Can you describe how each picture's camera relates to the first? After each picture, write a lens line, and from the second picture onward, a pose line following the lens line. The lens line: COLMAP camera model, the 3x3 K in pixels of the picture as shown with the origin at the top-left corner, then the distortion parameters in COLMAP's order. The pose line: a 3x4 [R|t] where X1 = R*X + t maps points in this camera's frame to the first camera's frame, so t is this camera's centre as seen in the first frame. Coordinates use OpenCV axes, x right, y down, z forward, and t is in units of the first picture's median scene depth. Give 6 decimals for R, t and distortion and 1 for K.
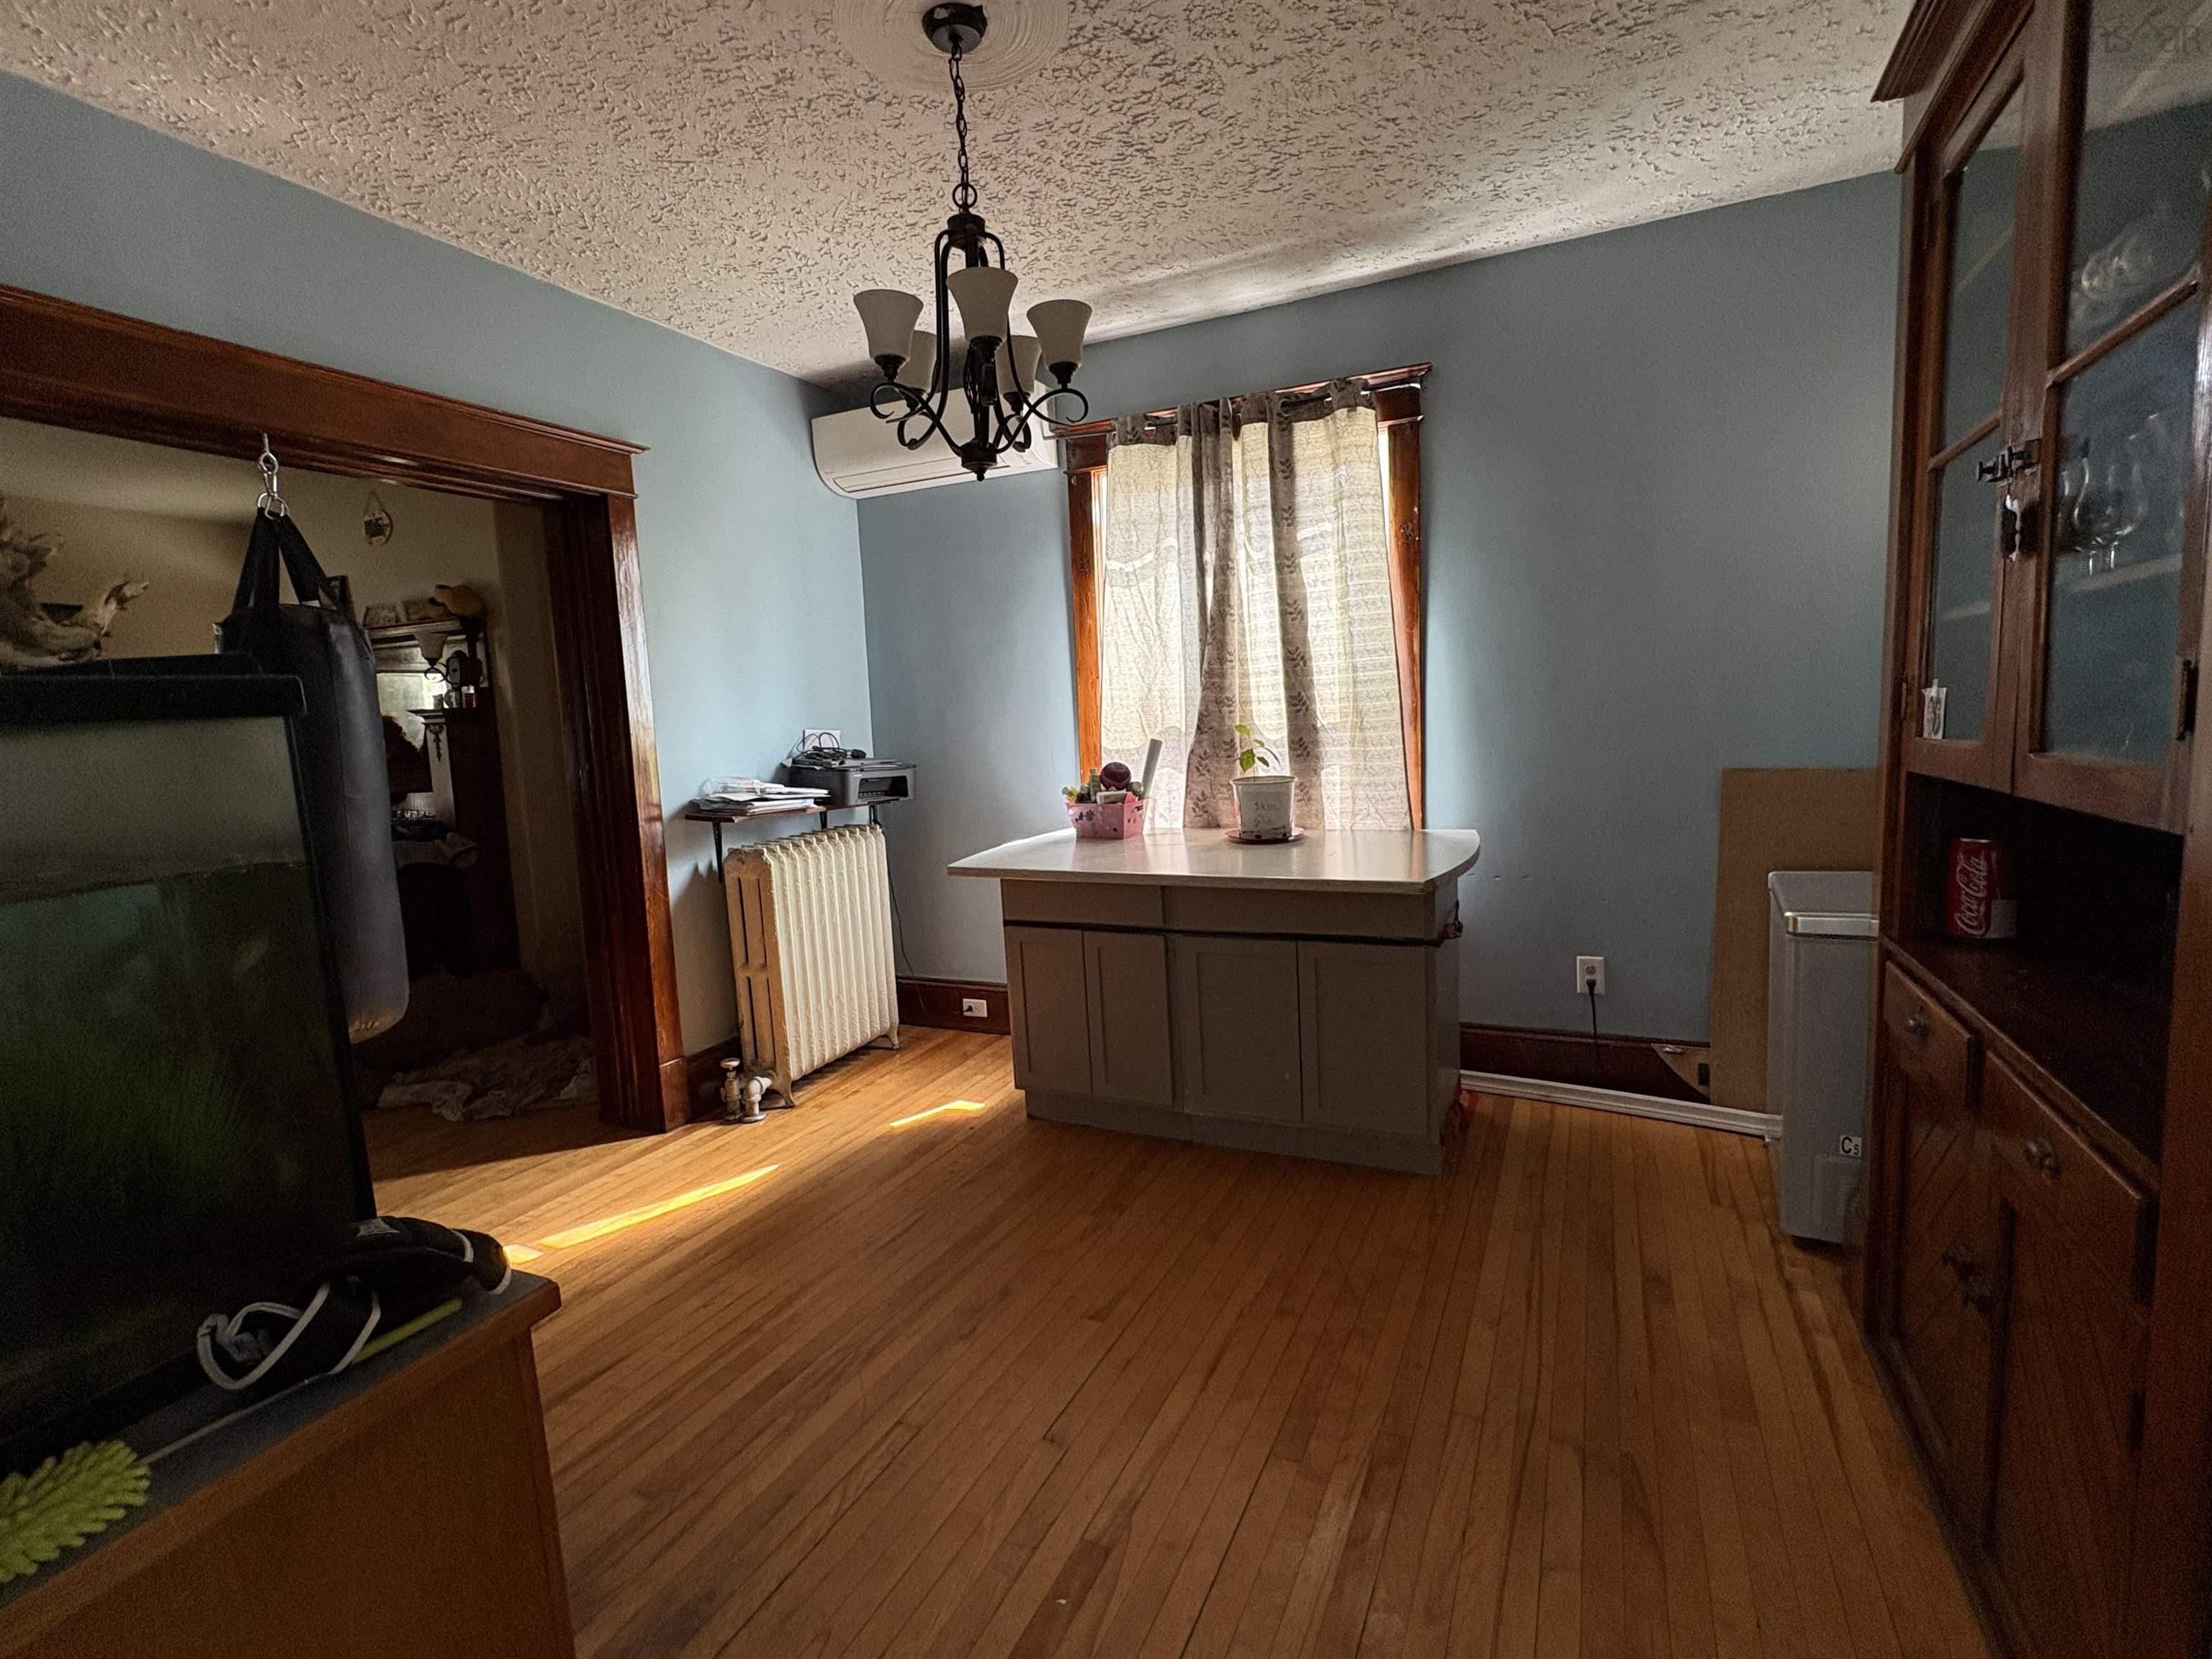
lens RADIAL K [[1028.8, 0, 1108.2], [0, 1028.8, 833.8], [0, 0, 1]] dist [-0.000054, 0.000077]
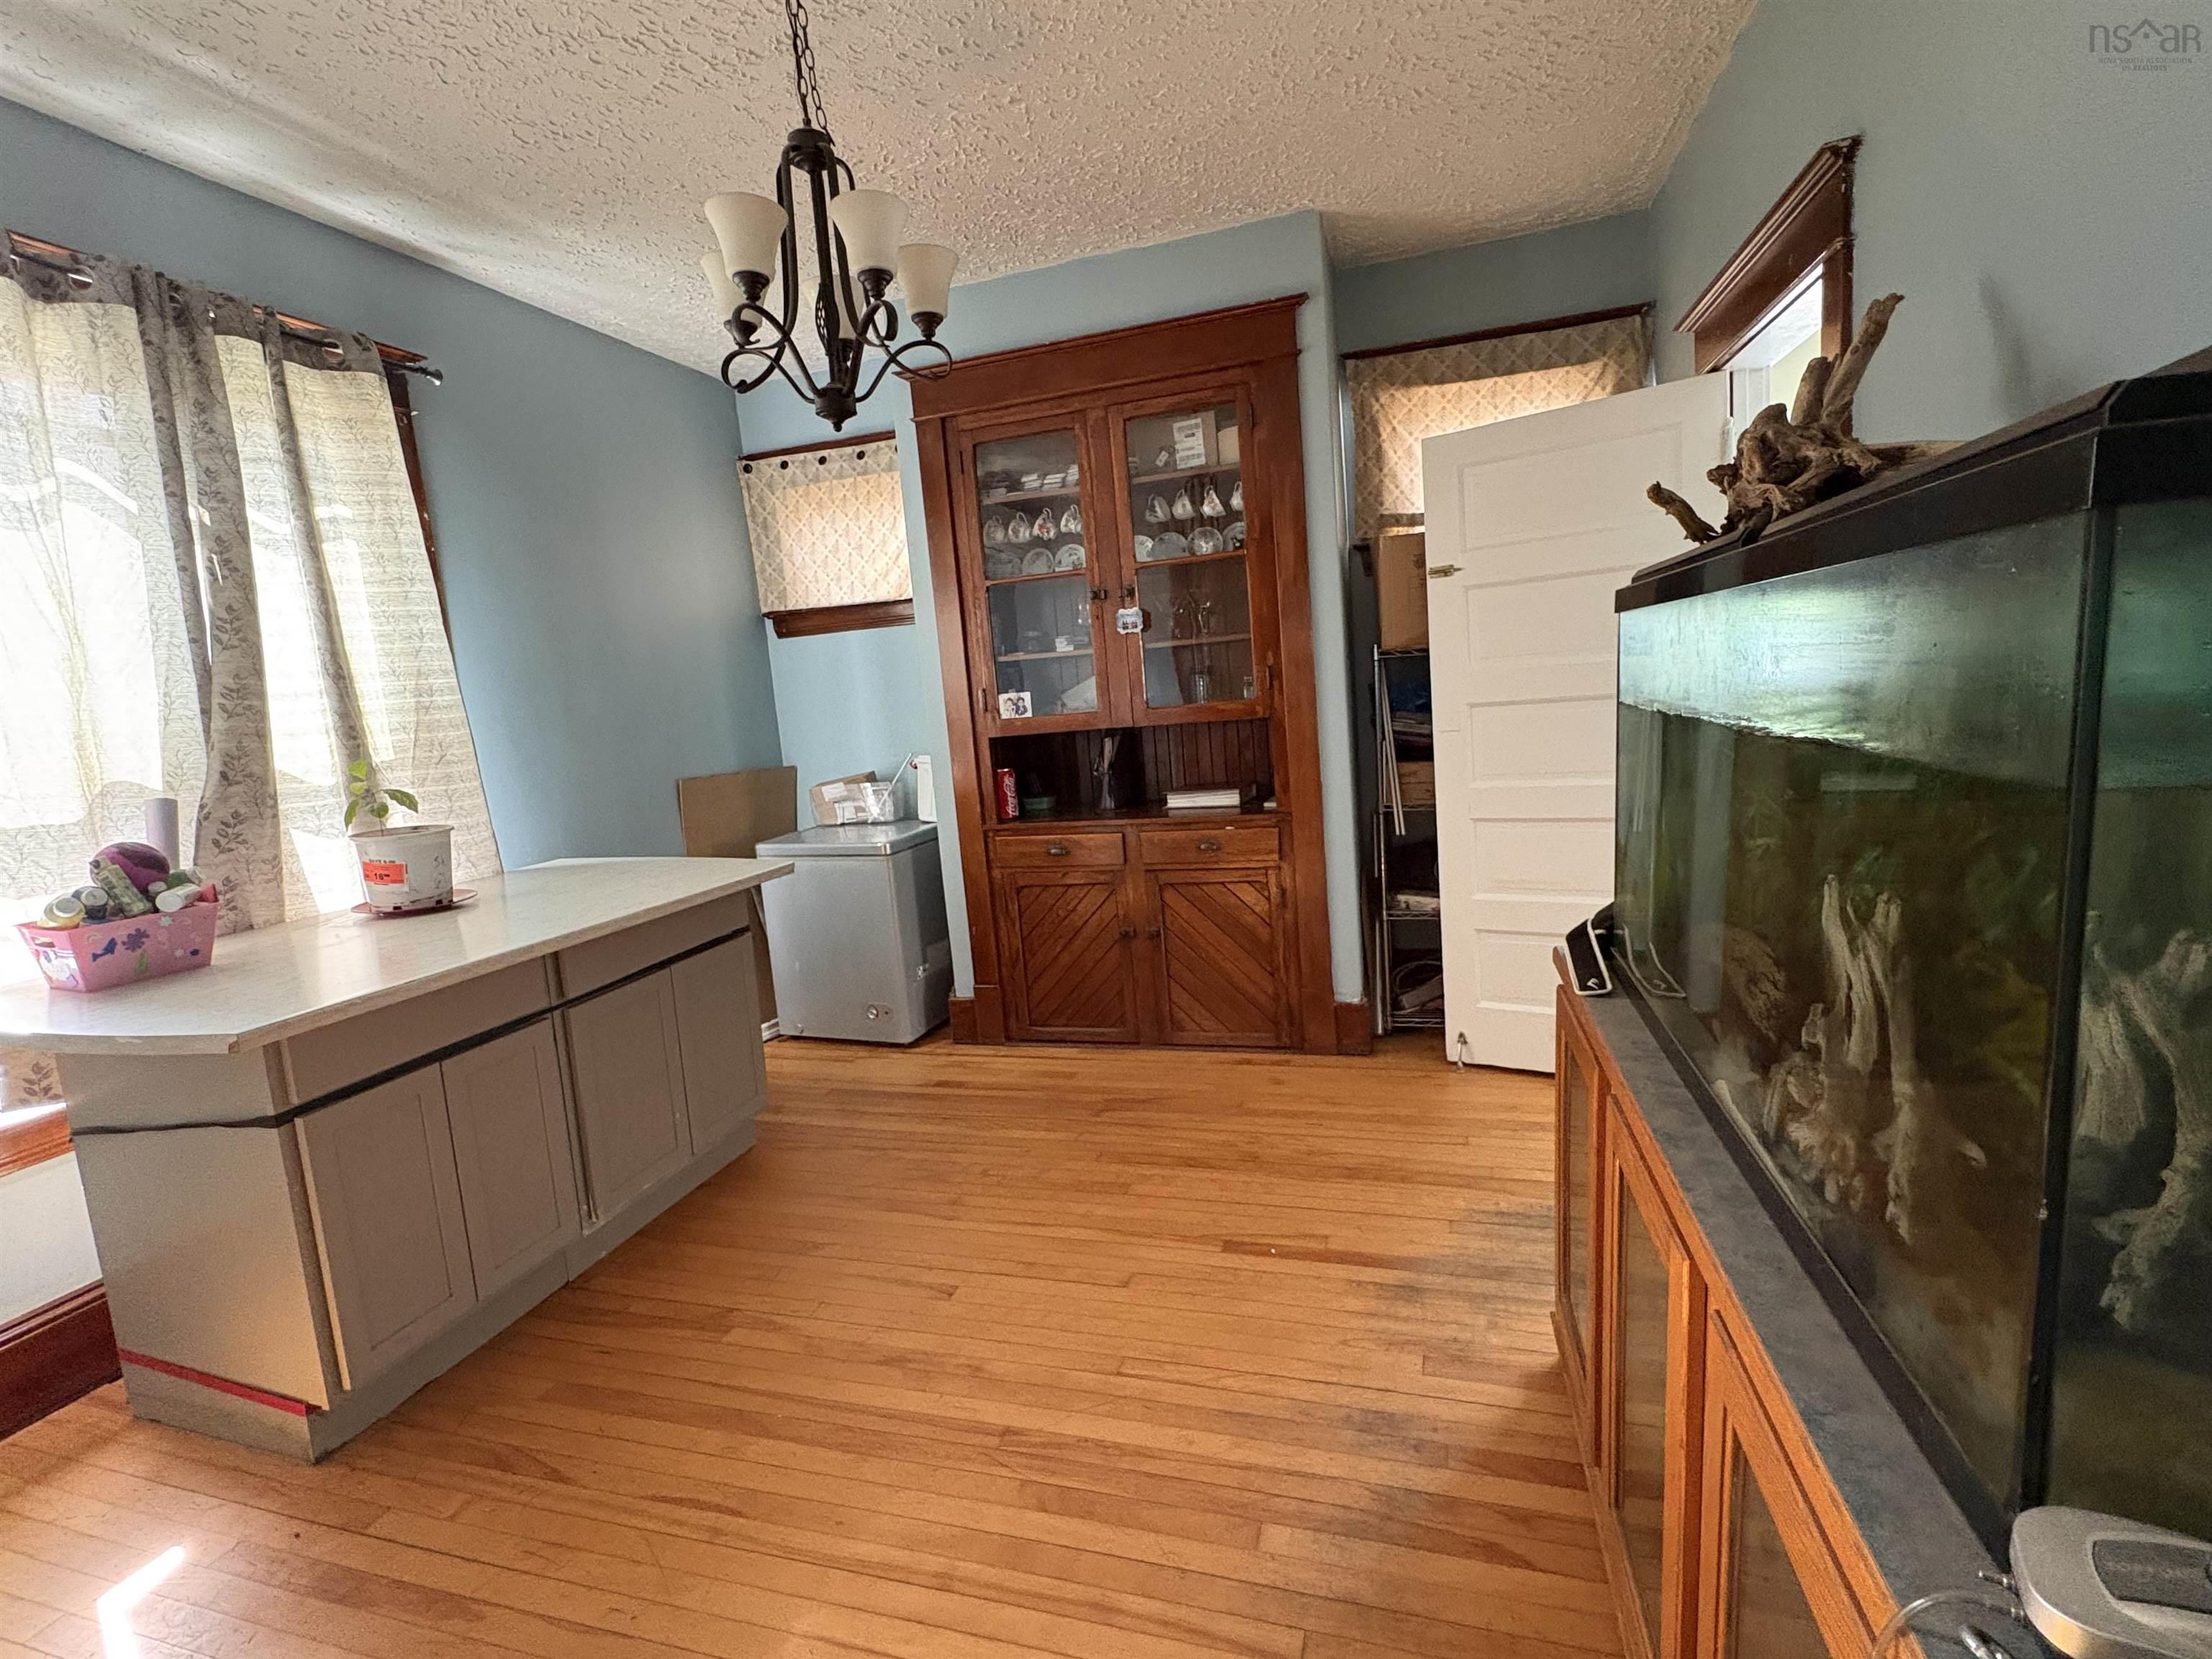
lens RADIAL K [[1028.8, 0, 1108.2], [0, 1028.8, 833.8], [0, 0, 1]] dist [-0.000054, 0.000077]
pose [[-0.140620, -0.088142, 0.986132, -0.732692], [0.199253, 0.973130, 0.115393, -0.038398], [-0.969806, 0.212717, -0.119279, 0.647845]]
